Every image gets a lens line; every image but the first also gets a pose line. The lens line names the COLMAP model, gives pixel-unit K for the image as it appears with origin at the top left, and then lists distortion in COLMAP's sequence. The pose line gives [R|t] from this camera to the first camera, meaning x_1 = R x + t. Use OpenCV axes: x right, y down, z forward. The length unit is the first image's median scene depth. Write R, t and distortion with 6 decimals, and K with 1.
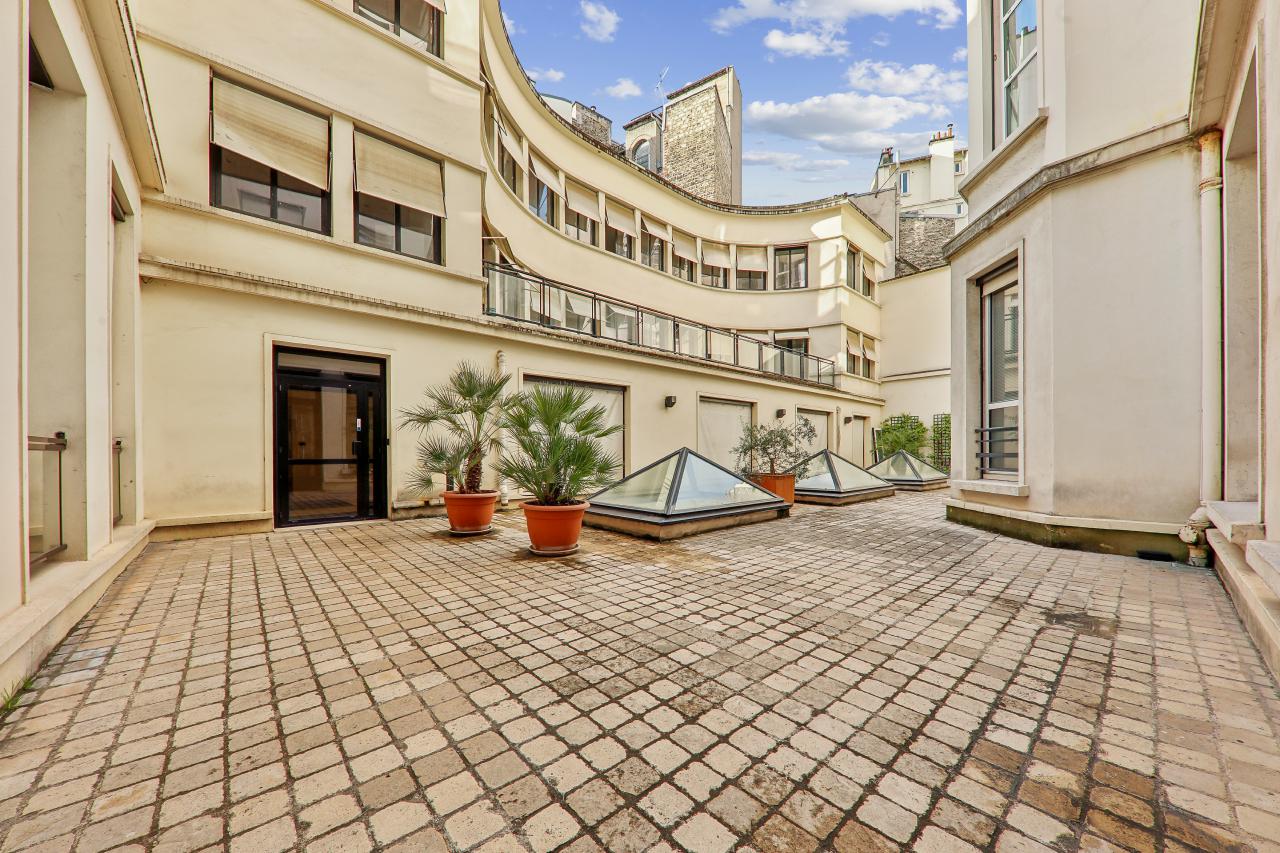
lens RADIAL K [[450.7, 0, 636.6], [0, 450.7, 453.3], [0, 0, 1]] dist [-0.001947, -0.000243]
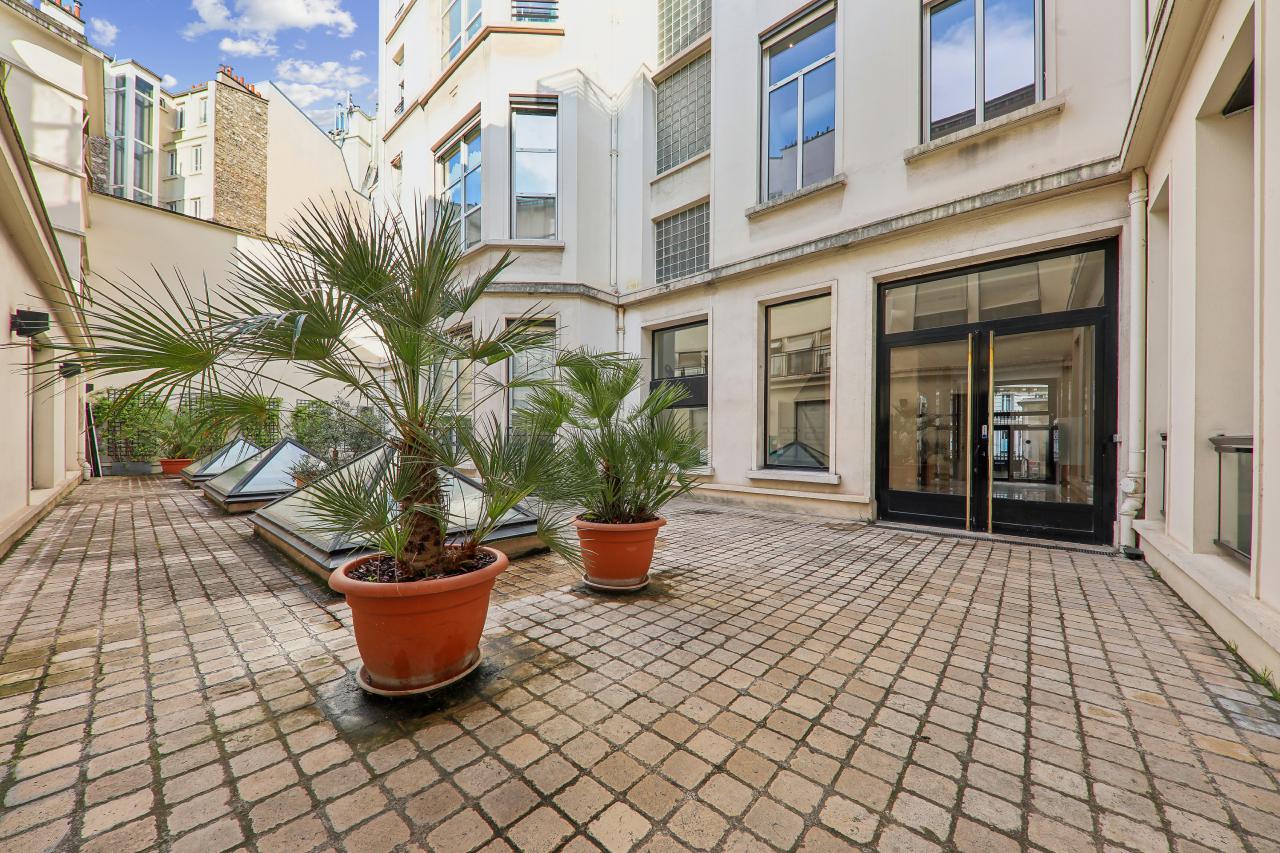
lens RADIAL K [[450.7, 0, 643.0], [0, 450.7, 435.4], [0, 0, 1]] dist [-0.001947, -0.000243]
pose [[-0.127307, 0.007410, 0.991836, -1.502978], [-0.004549, 0.999957, -0.008055, -0.025158], [-0.991853, -0.005538, -0.127268, 1.742089]]
